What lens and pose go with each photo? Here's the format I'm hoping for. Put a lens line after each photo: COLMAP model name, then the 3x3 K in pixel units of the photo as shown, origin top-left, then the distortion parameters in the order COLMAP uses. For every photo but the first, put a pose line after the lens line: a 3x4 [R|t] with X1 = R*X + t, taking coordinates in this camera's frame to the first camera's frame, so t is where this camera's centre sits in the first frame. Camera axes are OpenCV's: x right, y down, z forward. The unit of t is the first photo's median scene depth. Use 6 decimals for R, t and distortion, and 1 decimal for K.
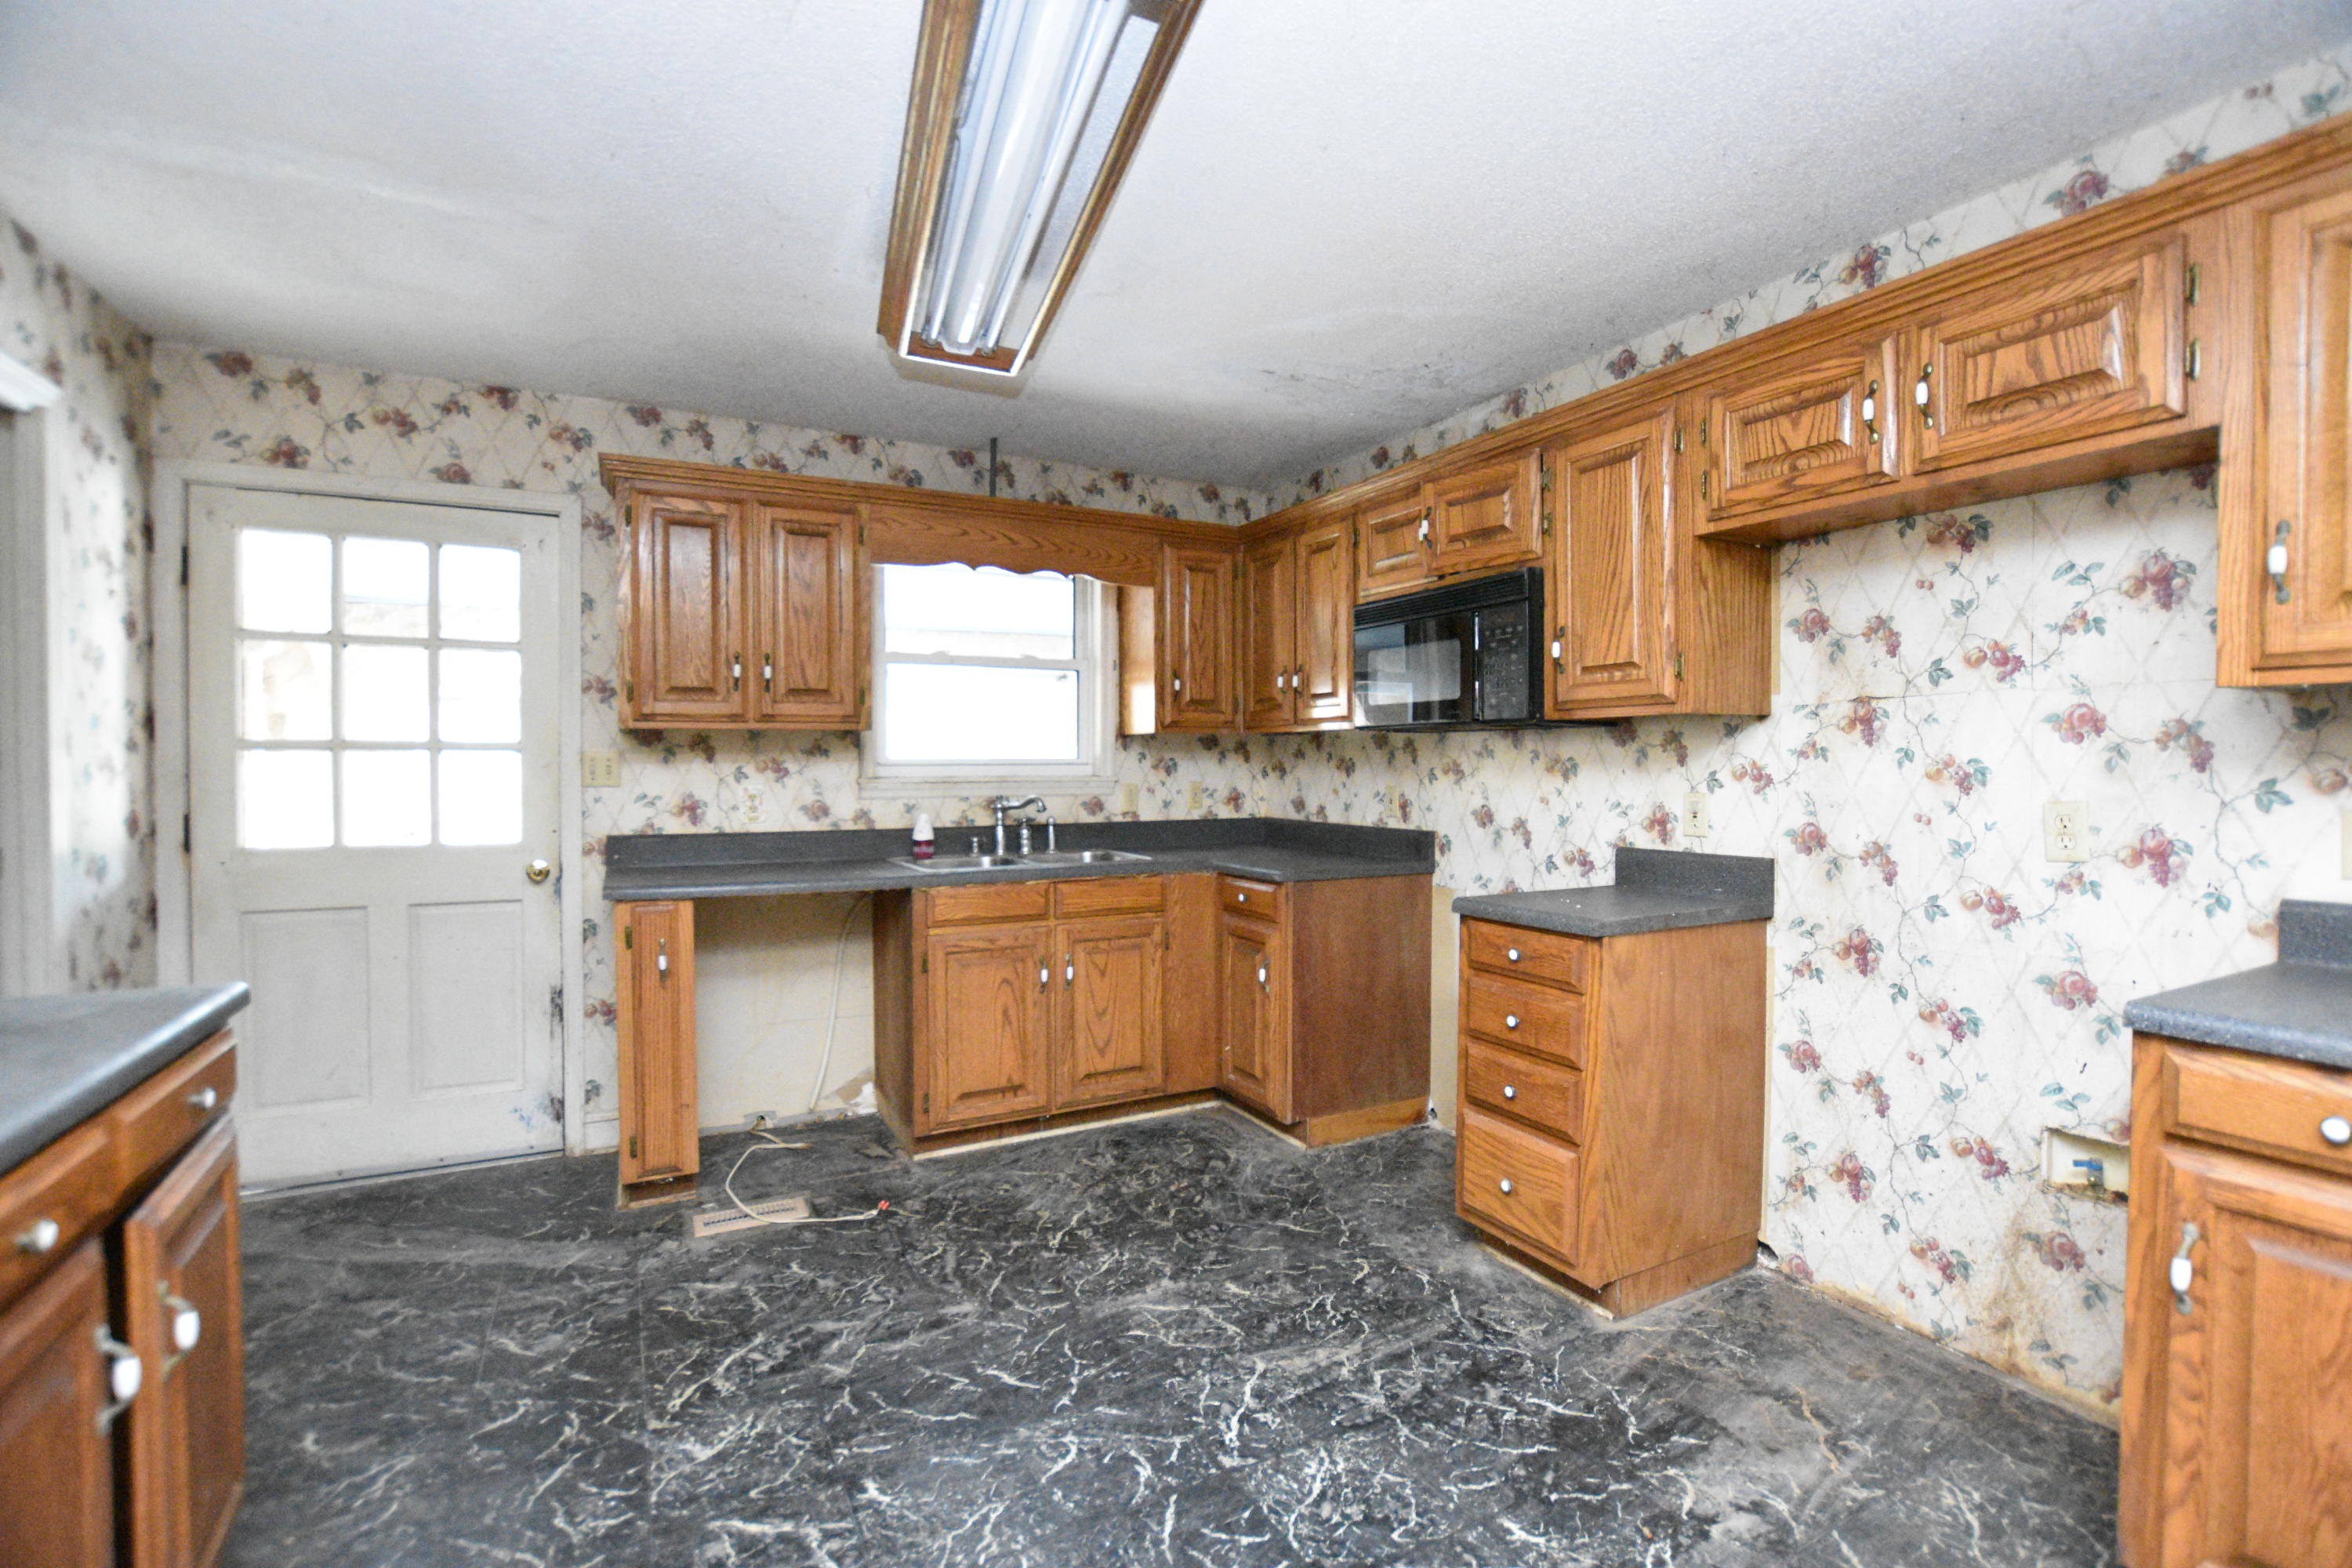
lens RADIAL K [[1033.5, 0, 1189.1], [0, 1033.5, 783.1], [0, 0, 1]] dist [-0.029782, 0.000471]
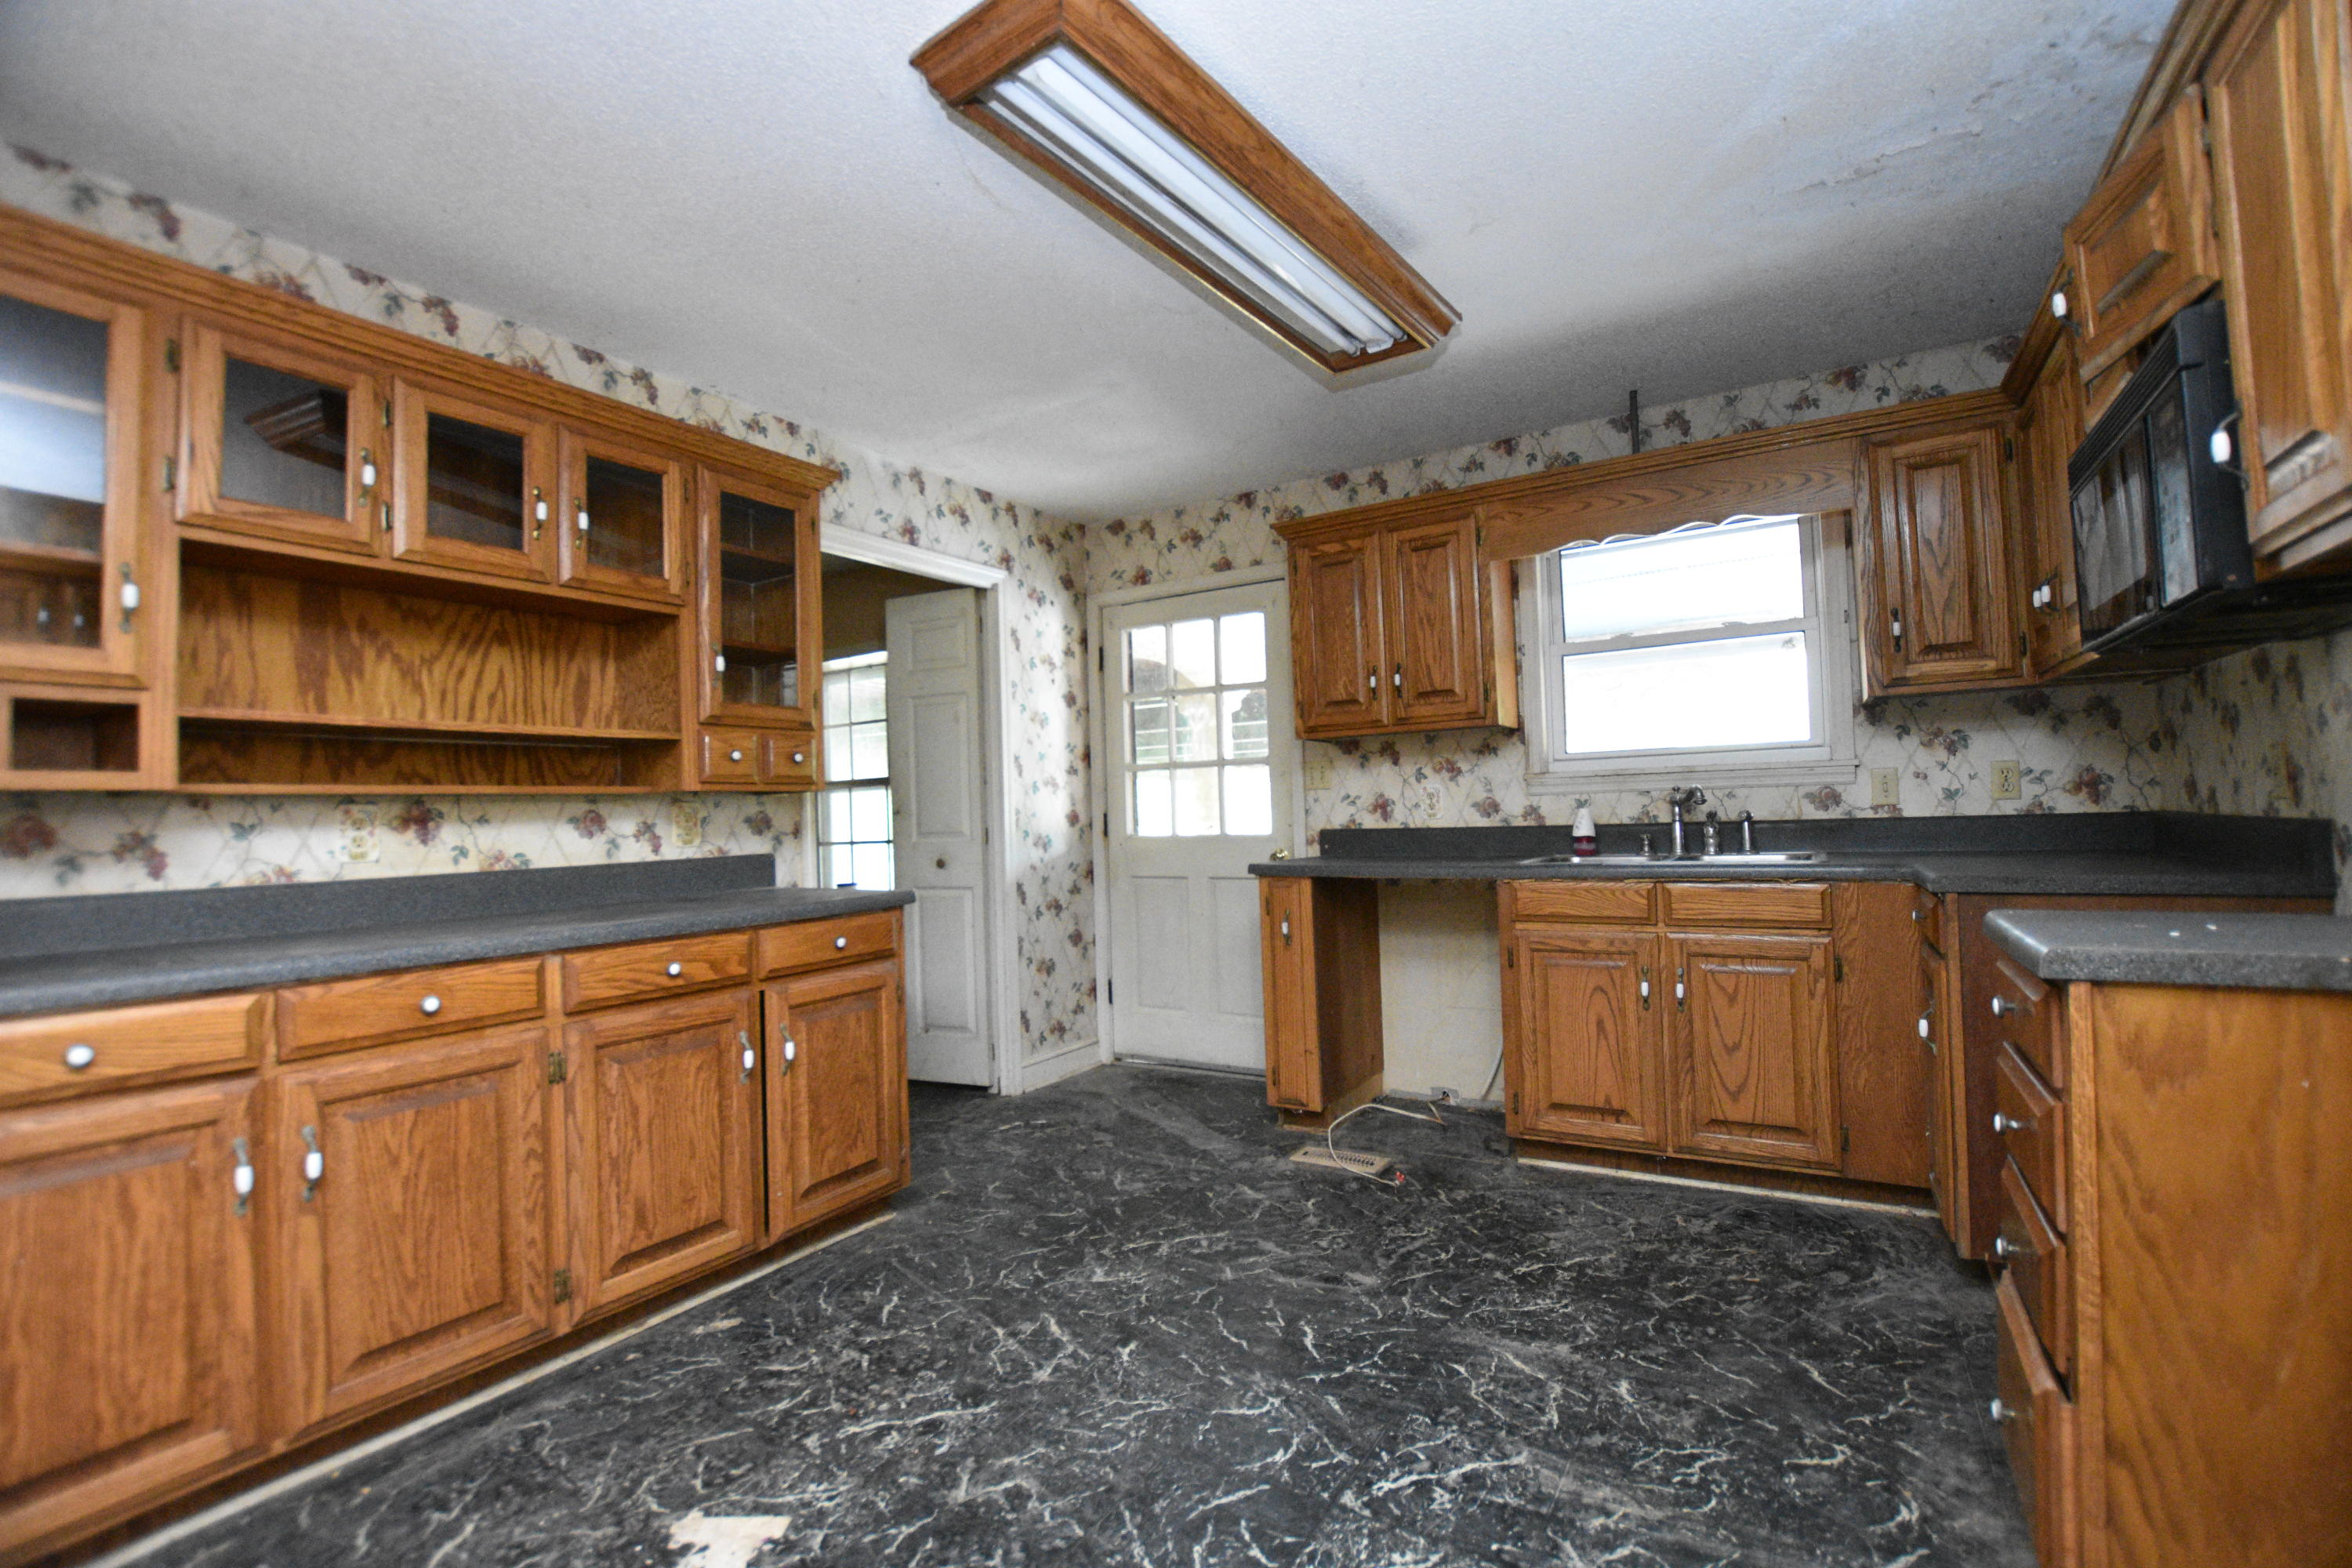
lens RADIAL K [[1033.5, 0, 1189.1], [0, 1033.5, 783.1], [0, 0, 1]] dist [-0.029782, 0.000471]
pose [[0.505281, -0.041305, -0.861966, 0.471435], [0.015867, 0.999130, -0.038576, 0.046661], [0.862809, 0.005815, 0.505496, 0.267347]]
